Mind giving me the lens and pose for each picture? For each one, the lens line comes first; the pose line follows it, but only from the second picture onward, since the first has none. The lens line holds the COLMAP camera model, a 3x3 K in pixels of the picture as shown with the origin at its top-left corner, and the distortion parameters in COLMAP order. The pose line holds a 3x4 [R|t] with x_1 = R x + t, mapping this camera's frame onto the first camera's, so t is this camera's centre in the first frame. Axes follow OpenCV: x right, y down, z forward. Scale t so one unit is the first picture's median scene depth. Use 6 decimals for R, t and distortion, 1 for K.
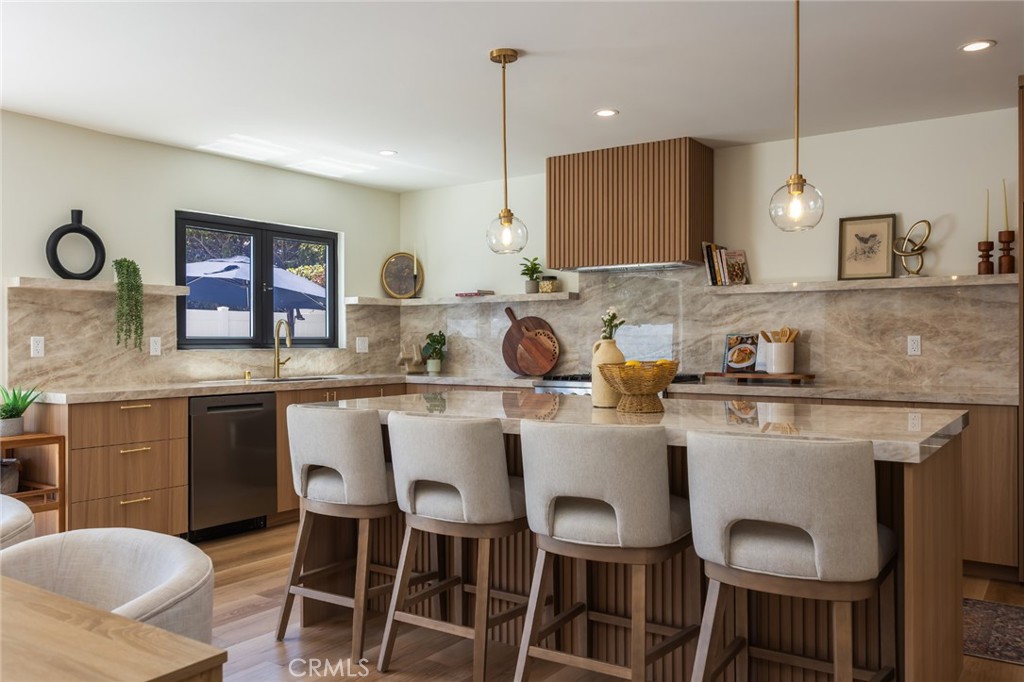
lens RADIAL K [[842.8, 0, 512.0], [0, 842.8, 341.0], [0, 0, 1]] dist [0.006522, 0.001586]
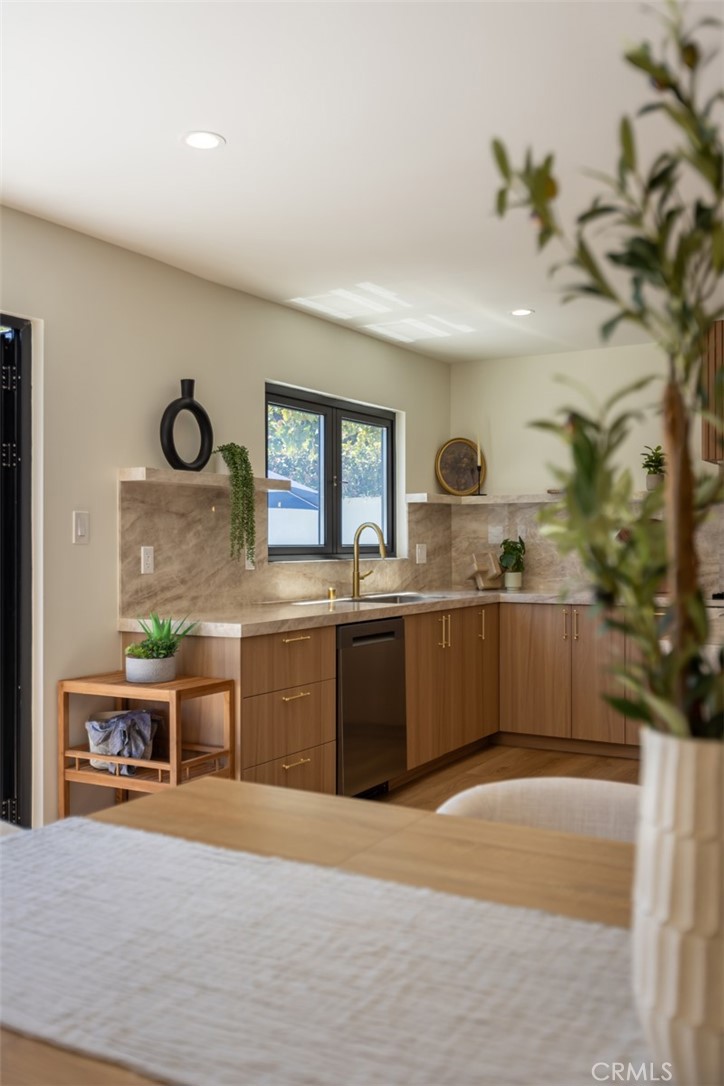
lens RADIAL K [[995.4, 0, 362.0], [0, 995.4, 543.0], [0, 0, 1]] dist [-0.005535, -0.000952]
pose [[0.998053, -0.000135, 0.062365, -0.395076], [0.000110, 1.000000, 0.000398, -0.008052], [-0.062365, -0.000390, 0.998053, 0.092971]]
